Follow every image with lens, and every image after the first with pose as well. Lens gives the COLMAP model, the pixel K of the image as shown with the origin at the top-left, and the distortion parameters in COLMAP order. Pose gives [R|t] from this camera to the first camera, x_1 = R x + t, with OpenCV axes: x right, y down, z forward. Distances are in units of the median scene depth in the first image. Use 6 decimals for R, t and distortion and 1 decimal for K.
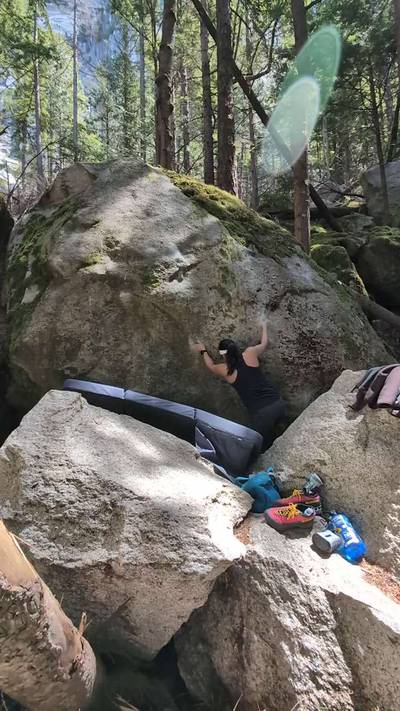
lens RADIAL K [[351.7, 0, 198.5], [0, 351.7, 354.8], [0, 0, 1]] dist [-0.001643, -0.000702]
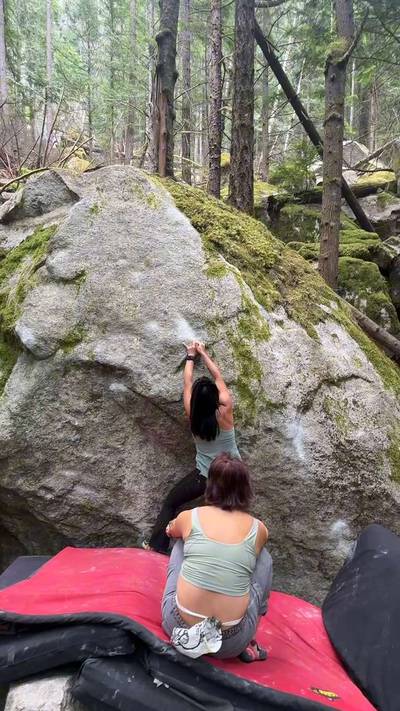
lens RADIAL K [[394.3, 0, 198.2], [0, 394.3, 355.9], [0, 0, 1]] dist [0.001806, -0.000864]
pose [[0.998331, 0.041749, 0.039905, -0.065655], [-0.045300, 0.994667, 0.092654, -0.313633], [-0.035824, -0.094307, 0.994898, 0.136133]]
